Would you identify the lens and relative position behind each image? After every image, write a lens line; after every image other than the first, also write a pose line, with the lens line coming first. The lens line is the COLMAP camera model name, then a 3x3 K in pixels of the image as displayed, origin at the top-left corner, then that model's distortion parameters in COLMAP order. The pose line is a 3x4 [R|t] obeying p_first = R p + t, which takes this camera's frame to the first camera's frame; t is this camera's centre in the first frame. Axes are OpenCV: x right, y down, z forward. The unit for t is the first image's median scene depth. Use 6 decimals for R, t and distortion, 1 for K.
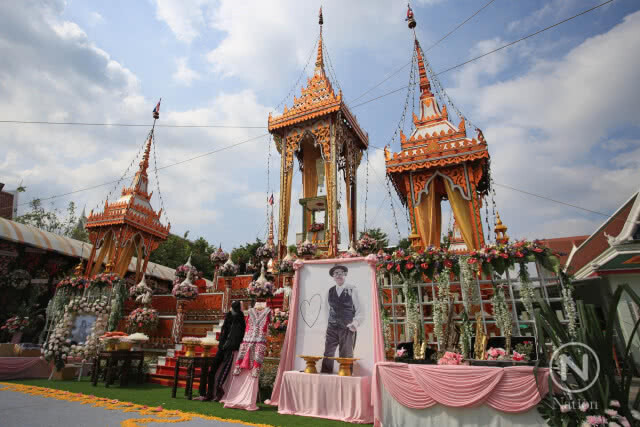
lens RADIAL K [[388.9, 0, 321.3], [0, 388.9, 206.1], [0, 0, 1]] dist [-0.053466, 0.001585]
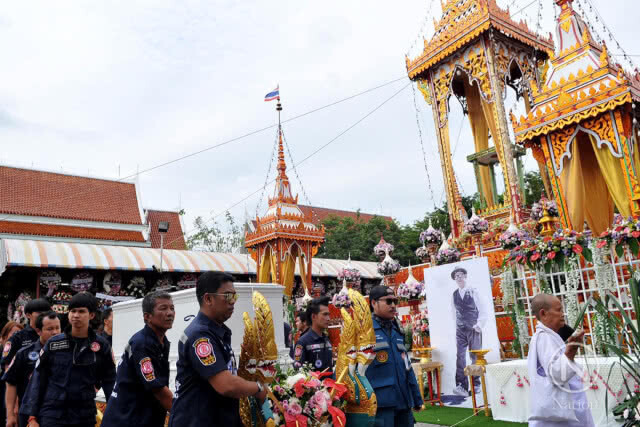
lens RADIAL K [[714.4, 0, 320.0], [0, 714.4, 213.5], [0, 0, 1]] dist [-0.018802, -0.003534]
pose [[0.855386, -0.166586, -0.490473, 0.515561], [0.264922, 0.954361, 0.137883, -0.253486], [0.445119, -0.247881, 0.860479, -0.535071]]
